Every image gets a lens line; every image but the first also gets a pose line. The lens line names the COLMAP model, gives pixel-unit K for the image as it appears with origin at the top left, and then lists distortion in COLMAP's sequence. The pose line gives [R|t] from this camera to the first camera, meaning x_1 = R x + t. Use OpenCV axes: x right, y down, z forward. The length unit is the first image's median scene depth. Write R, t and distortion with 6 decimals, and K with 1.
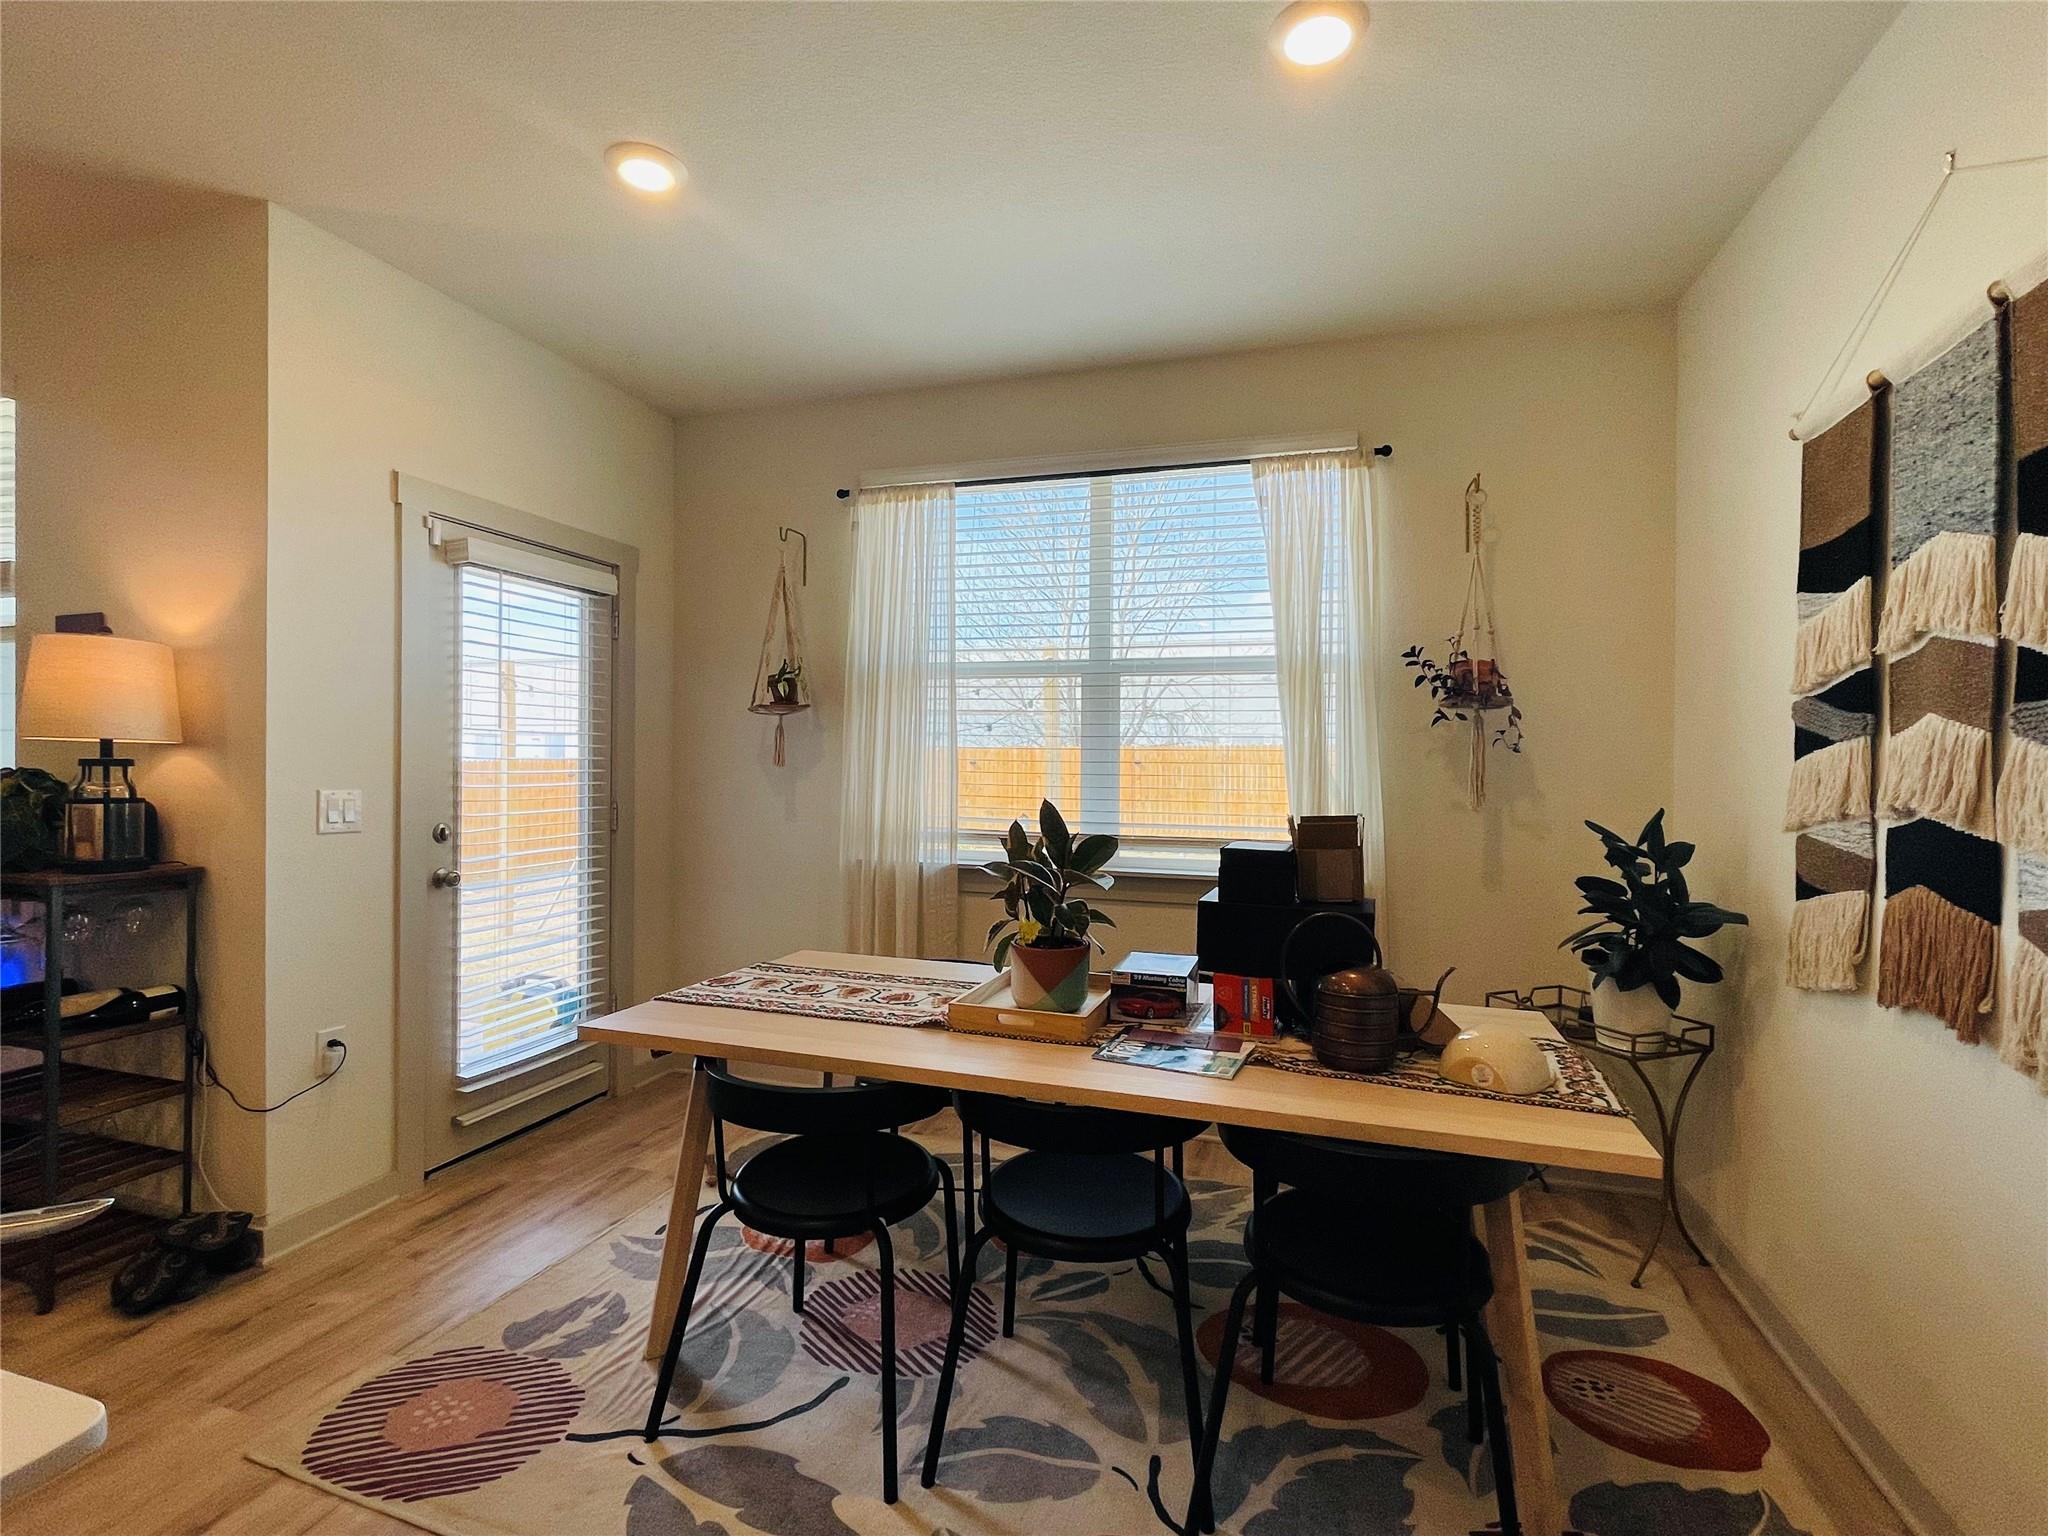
lens RADIAL K [[959.2, 0, 1024.1], [0, 959.2, 763.9], [0, 0, 1]] dist [0.000268, -0.000711]
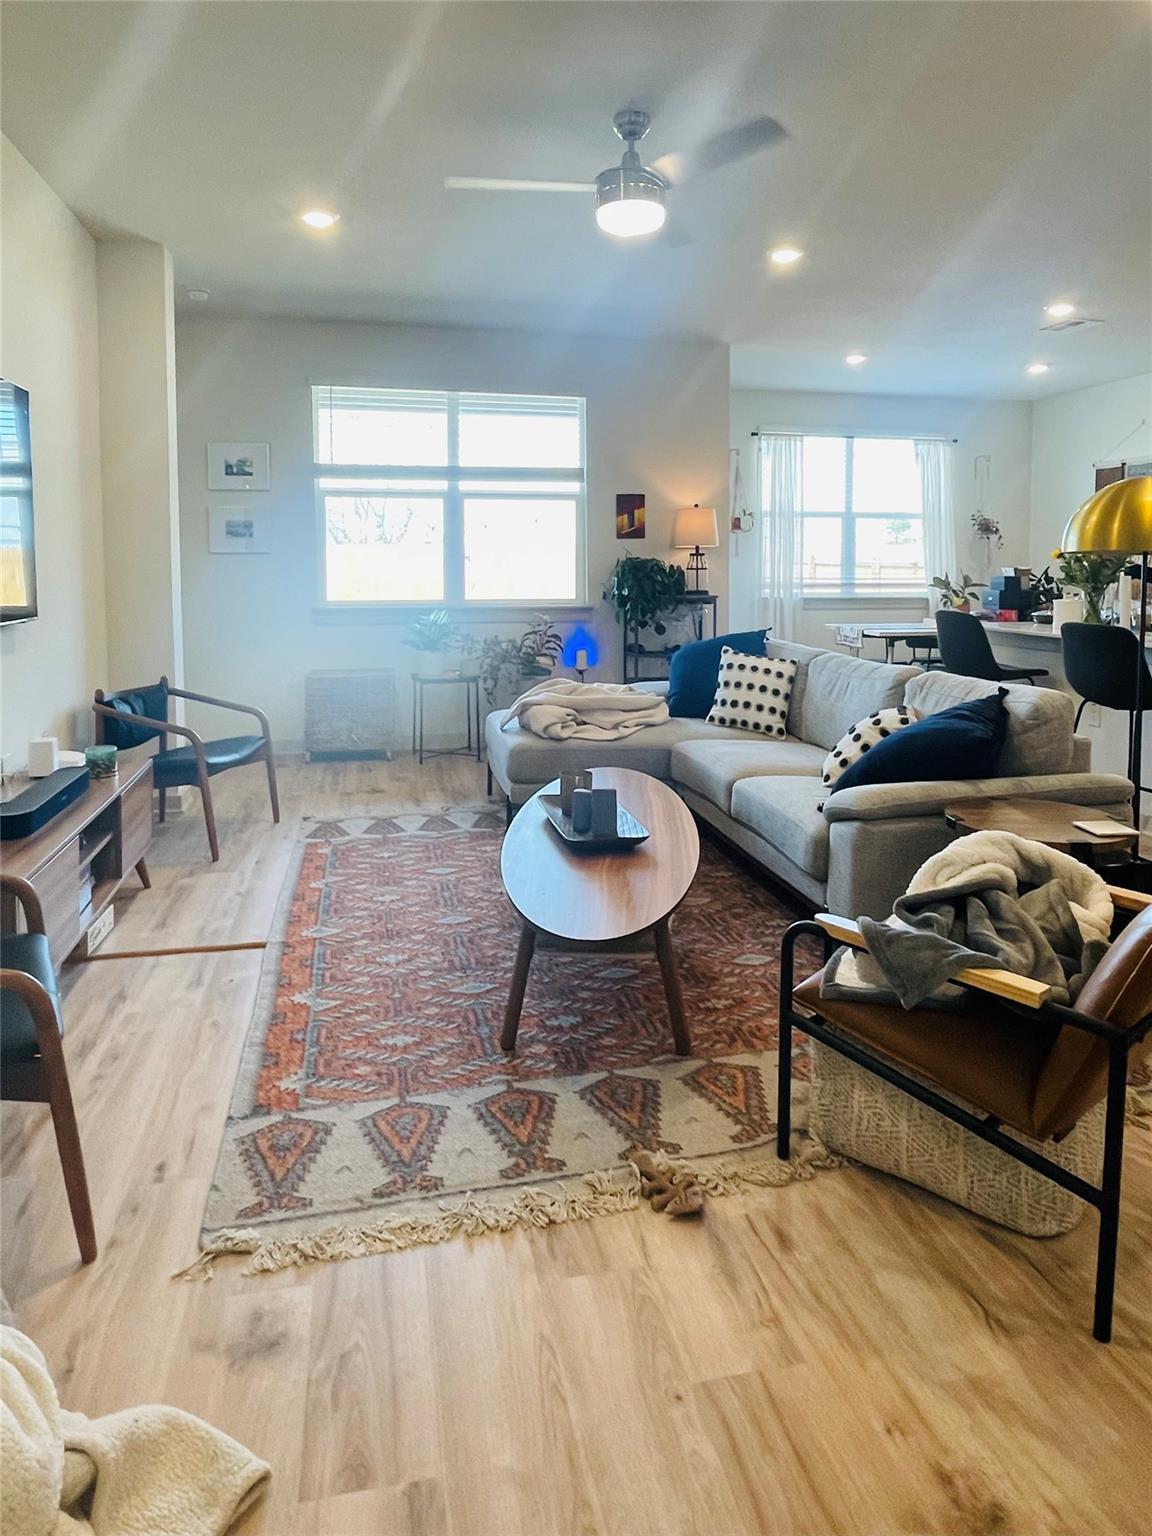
lens RADIAL K [[965.8, 0, 595.9], [0, 965.8, 606.3], [0, 0, 1]] dist [0.014948, -0.002263]
pose [[0.859647, -0.031120, 0.509940, -2.845171], [0.006103, 0.998697, 0.050659, 0.004909], [-0.510853, -0.040437, 0.858717, -1.300652]]
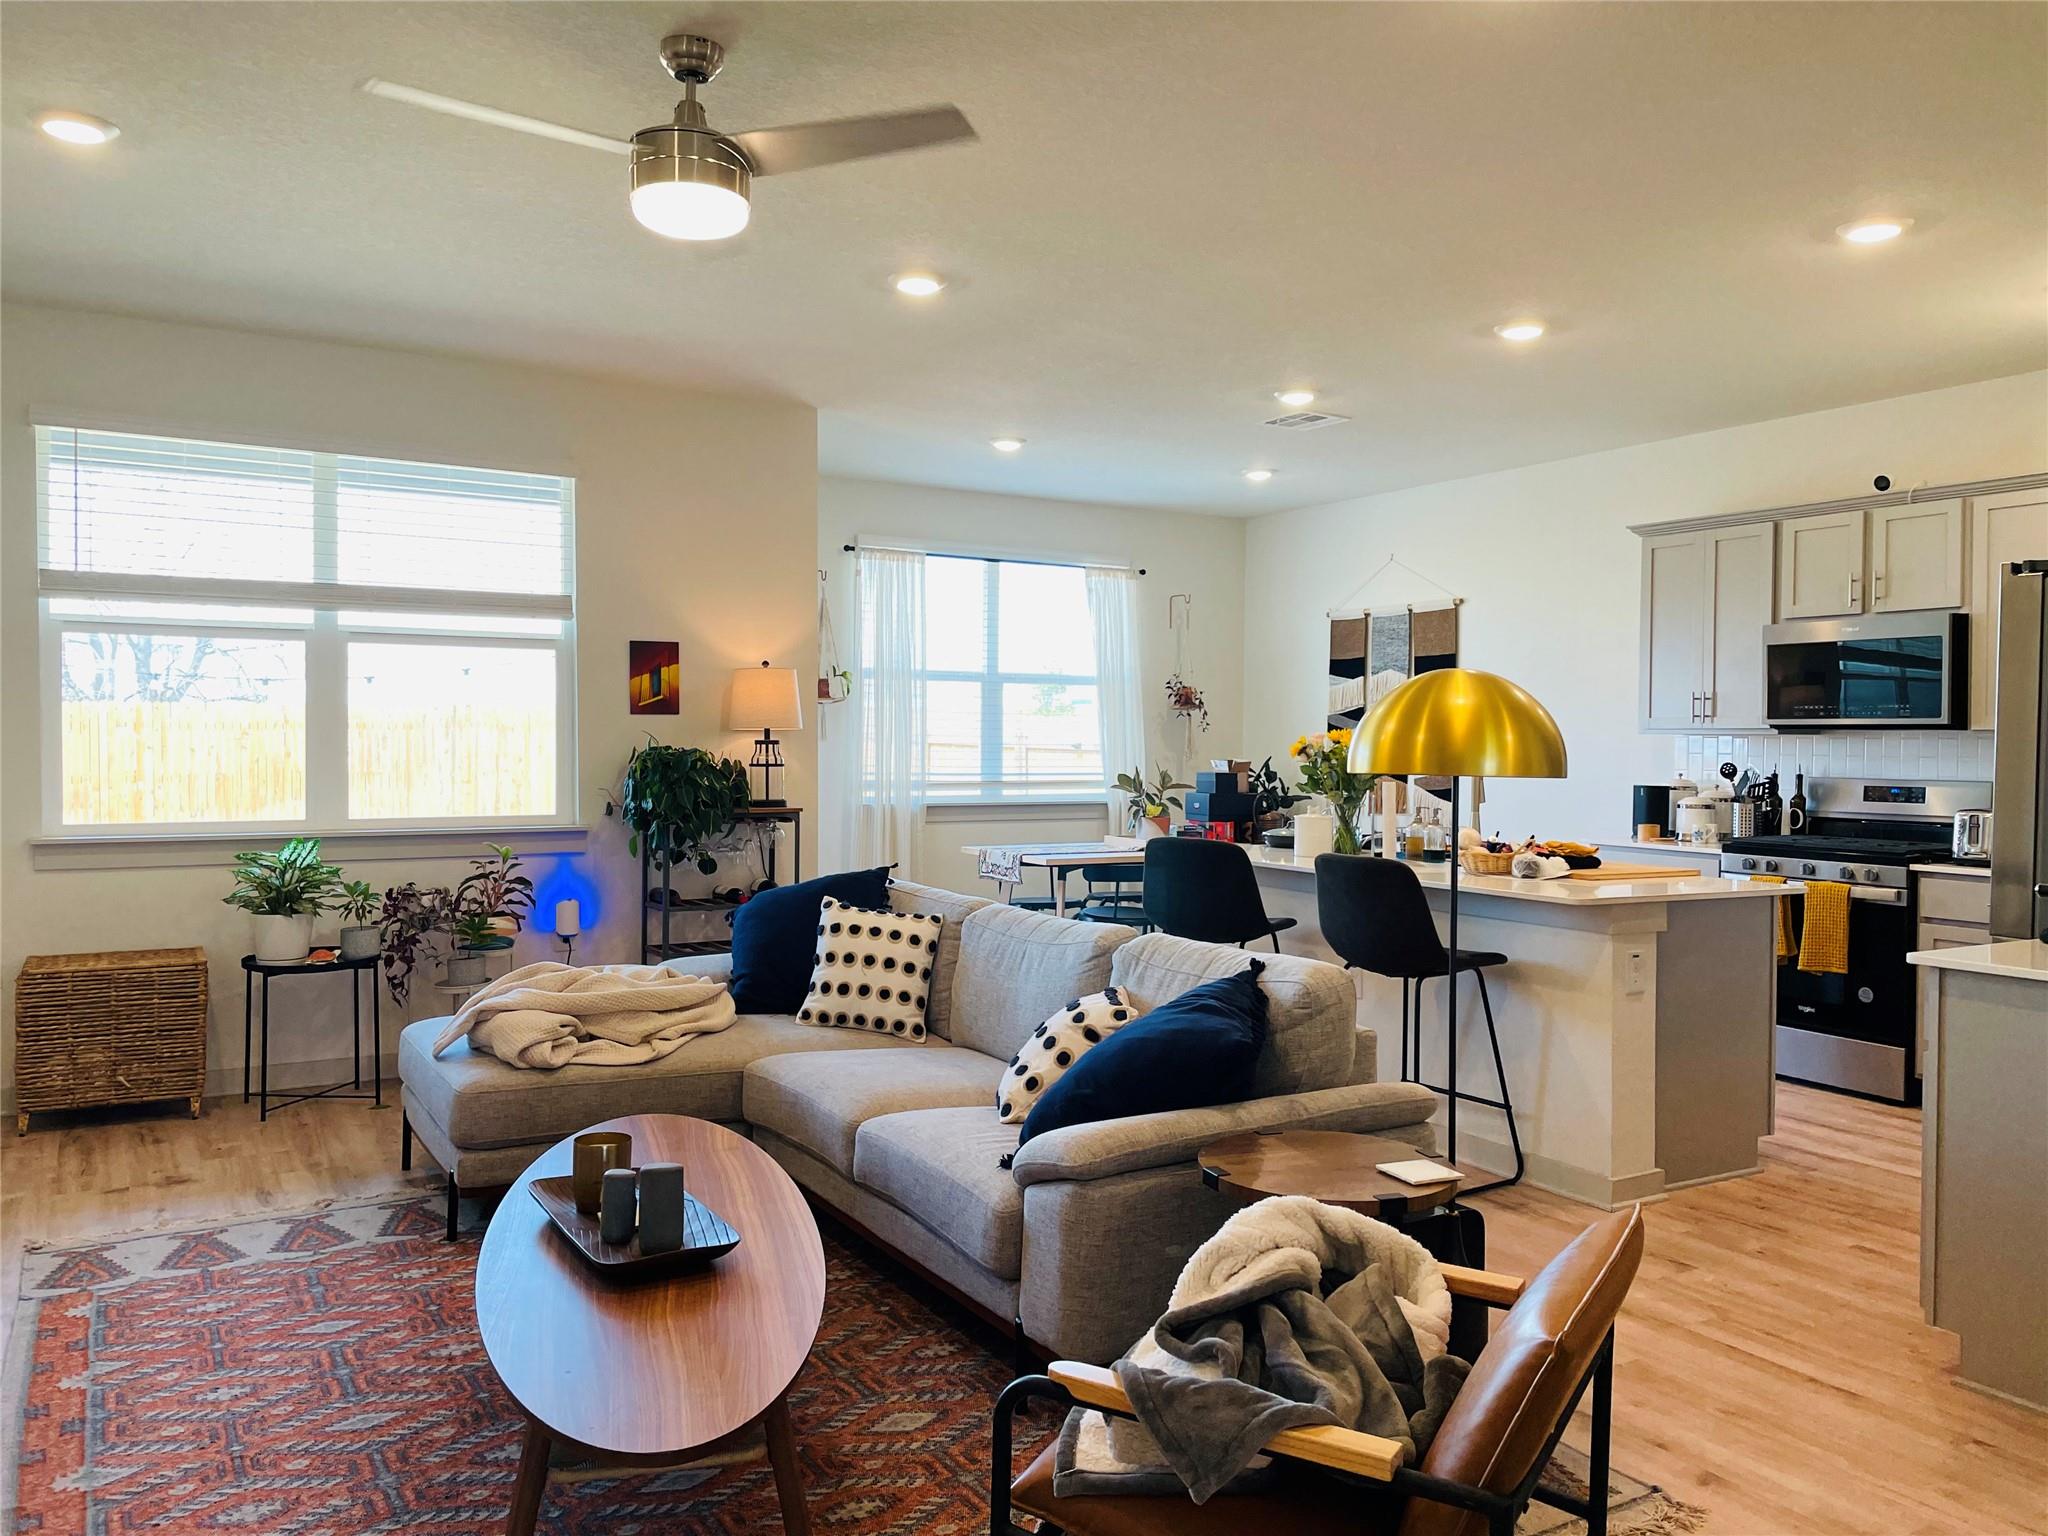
lens RADIAL K [[1524.4, 0, 1063.1], [0, 1524.4, 763.1], [0, 0, 1]] dist [0.087169, -0.091052]
pose [[0.656283, -0.018433, 0.754290, -2.890048], [-0.001038, 0.999679, 0.025332, -0.036555], [-0.754514, -0.017408, 0.656053, -1.243810]]
